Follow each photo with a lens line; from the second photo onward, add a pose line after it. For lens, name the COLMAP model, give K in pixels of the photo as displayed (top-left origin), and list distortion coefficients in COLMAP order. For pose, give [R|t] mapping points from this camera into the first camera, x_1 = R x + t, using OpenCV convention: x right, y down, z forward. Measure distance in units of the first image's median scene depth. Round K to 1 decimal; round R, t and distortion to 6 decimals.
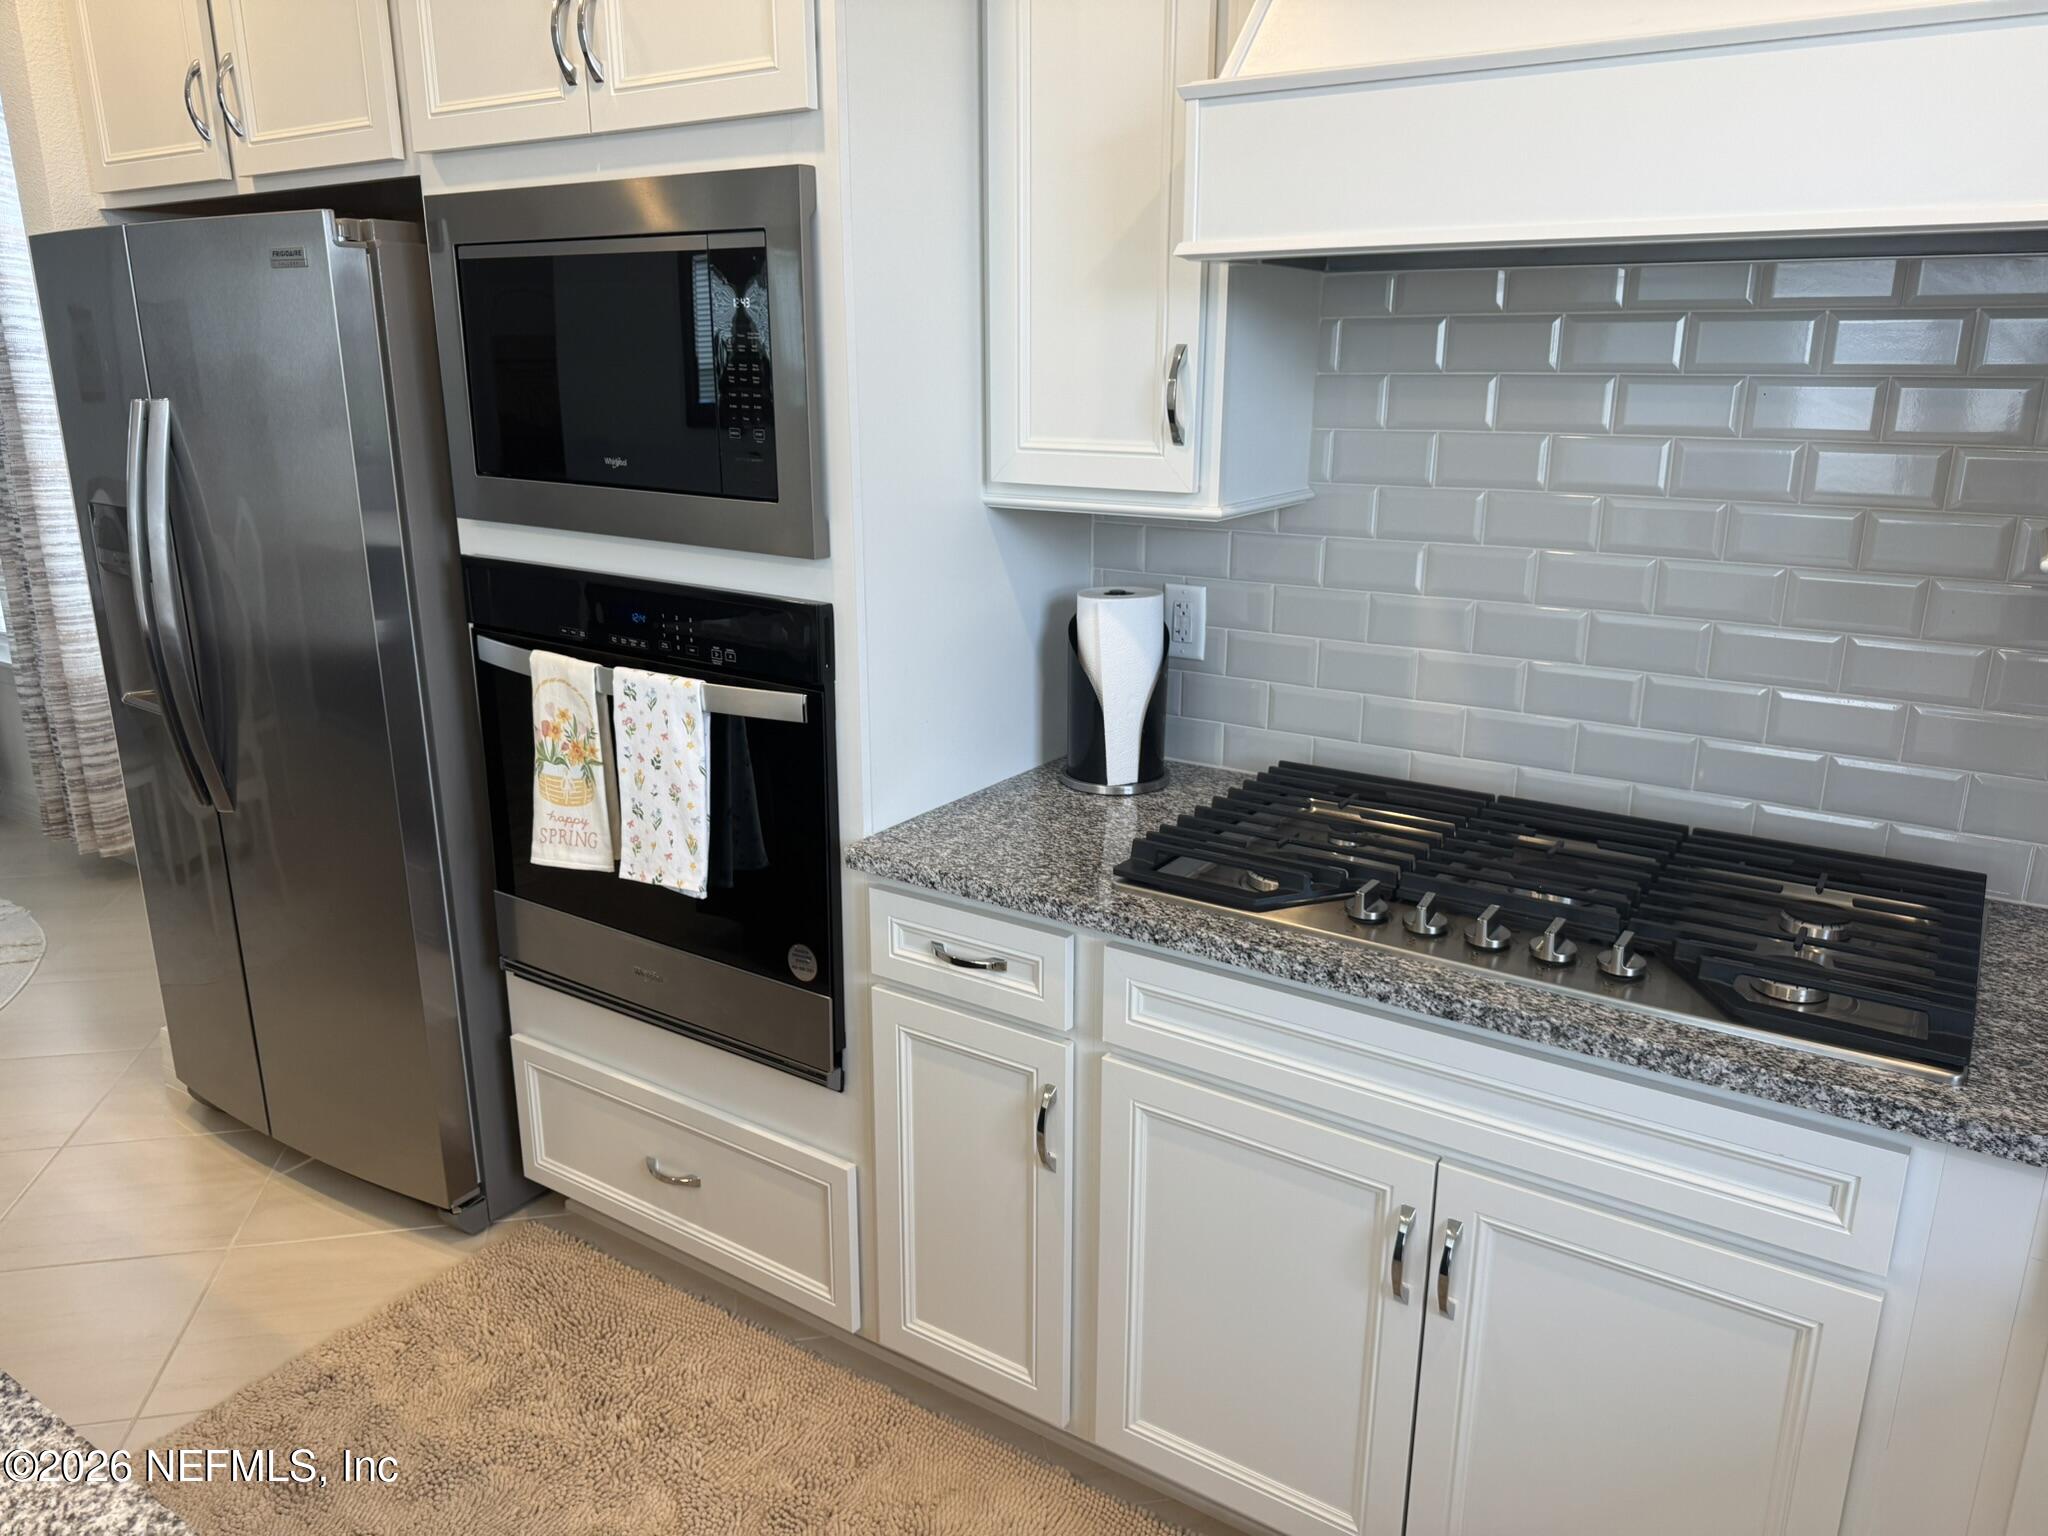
lens RADIAL K [[1444.9, 0, 1024.0], [0, 1444.9, 764.3], [0, 0, 1]] dist [0.060219, -0.076780]
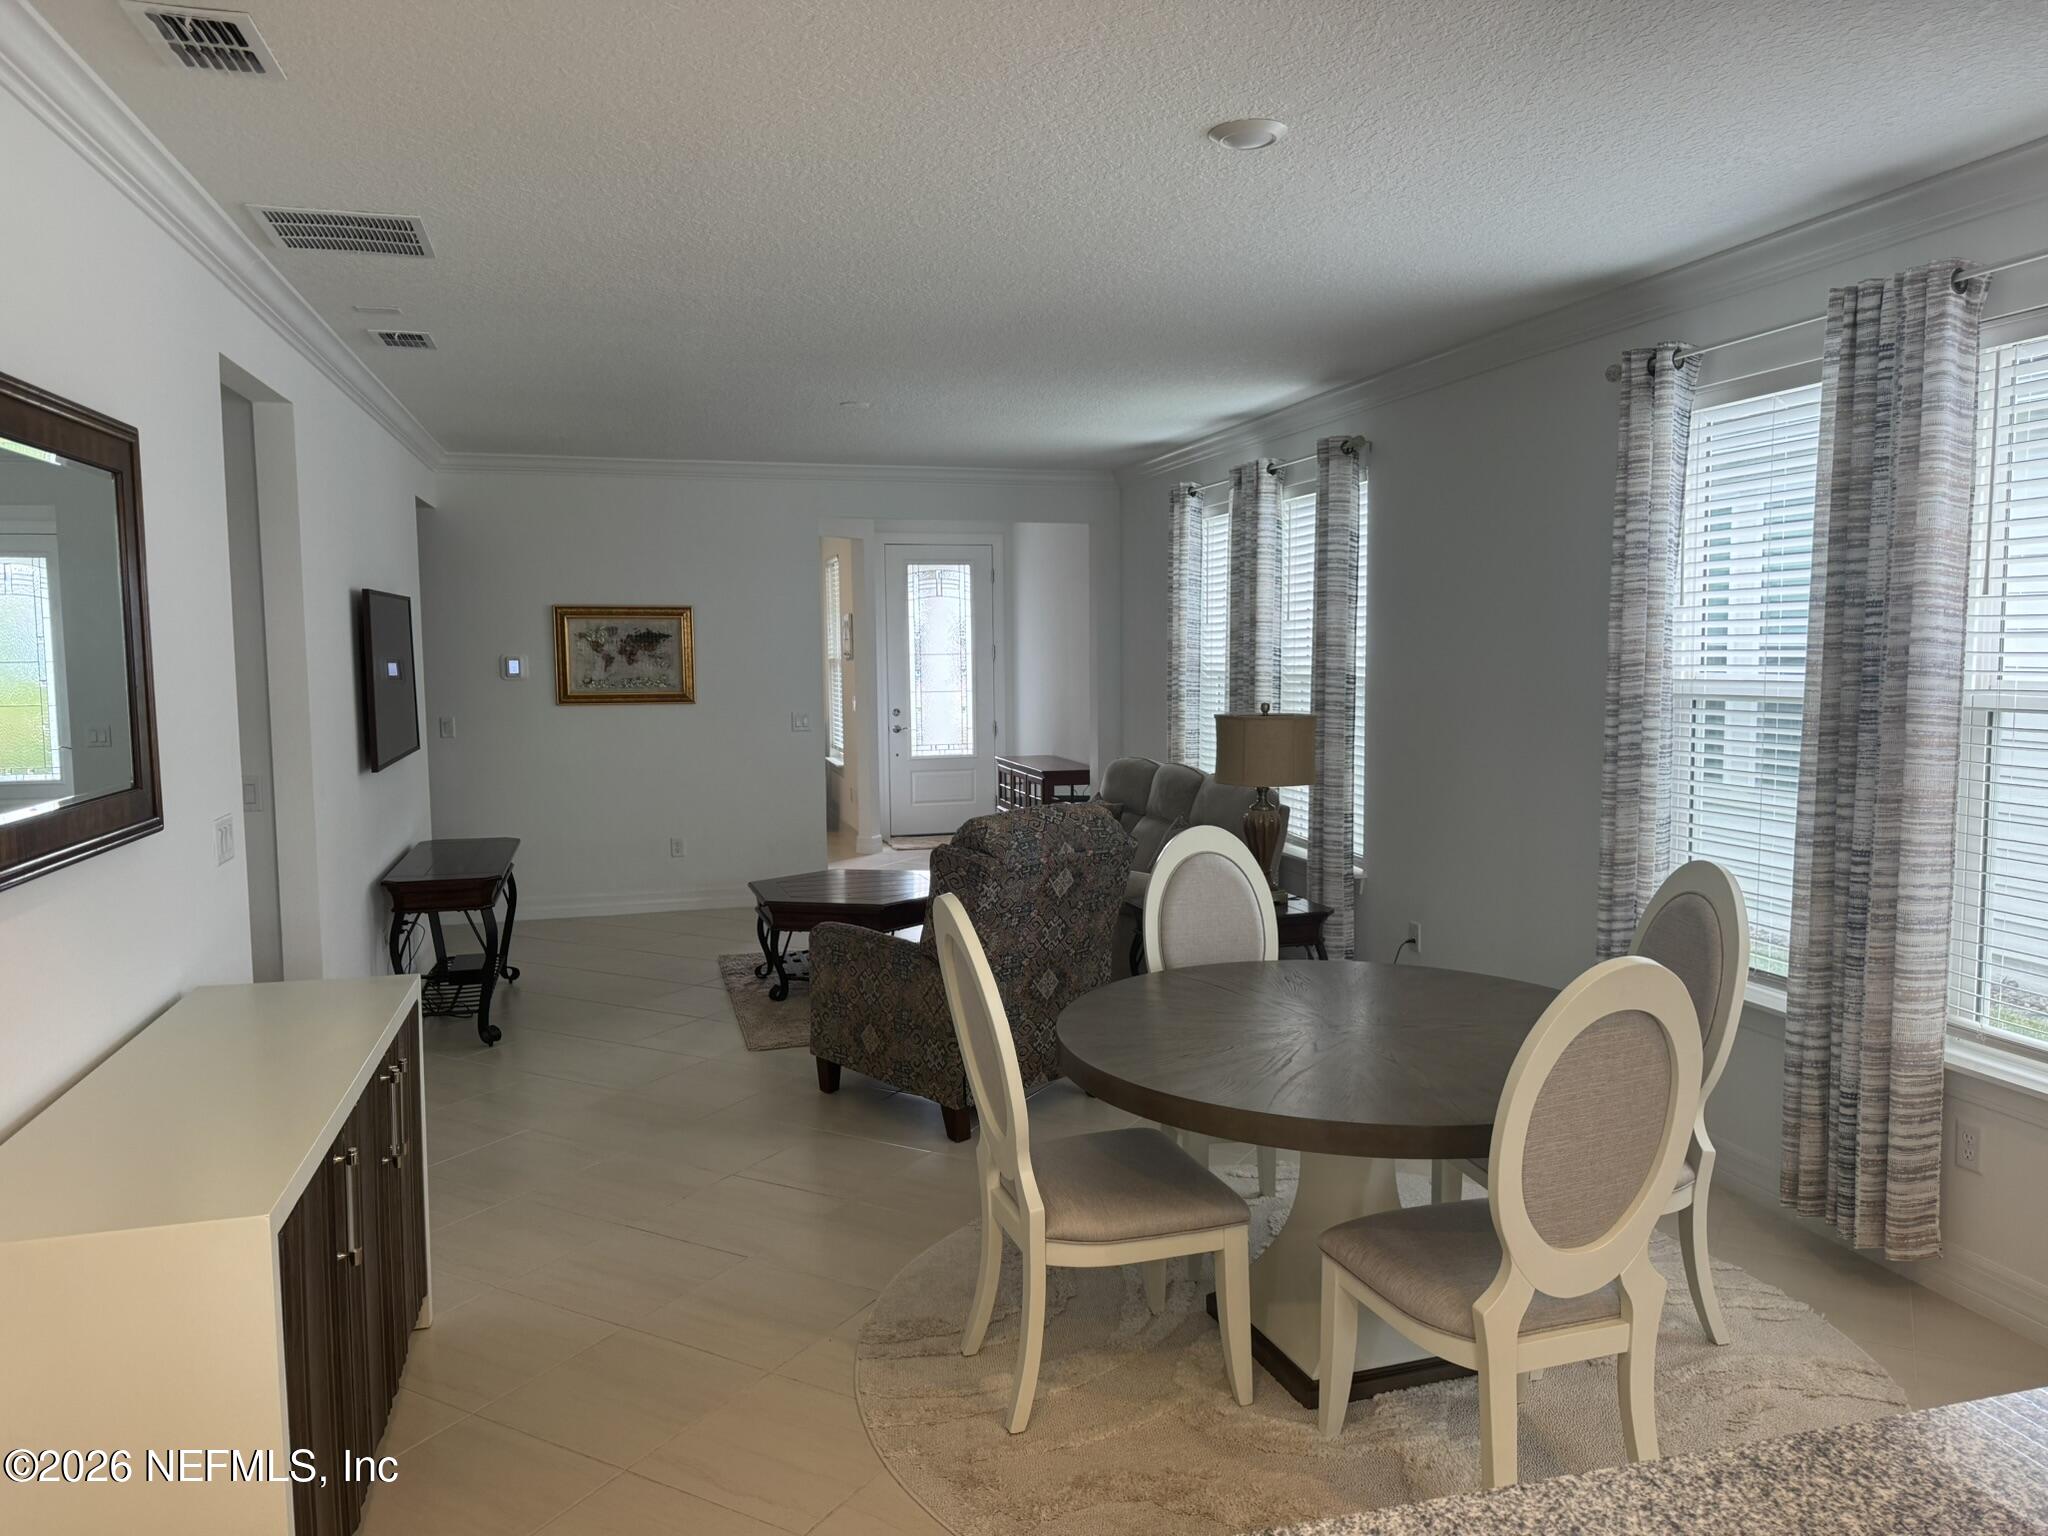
lens RADIAL K [[1444.9, 0, 1038.2], [0, 1444.9, 772.6], [0, 0, 1]] dist [0.060219, -0.076780]
pose [[0.763652, 0.057330, -0.643078, -0.991156], [-0.177103, 0.976443, -0.123259, -0.037022], [0.620863, 0.208018, 0.755816, 0.046021]]
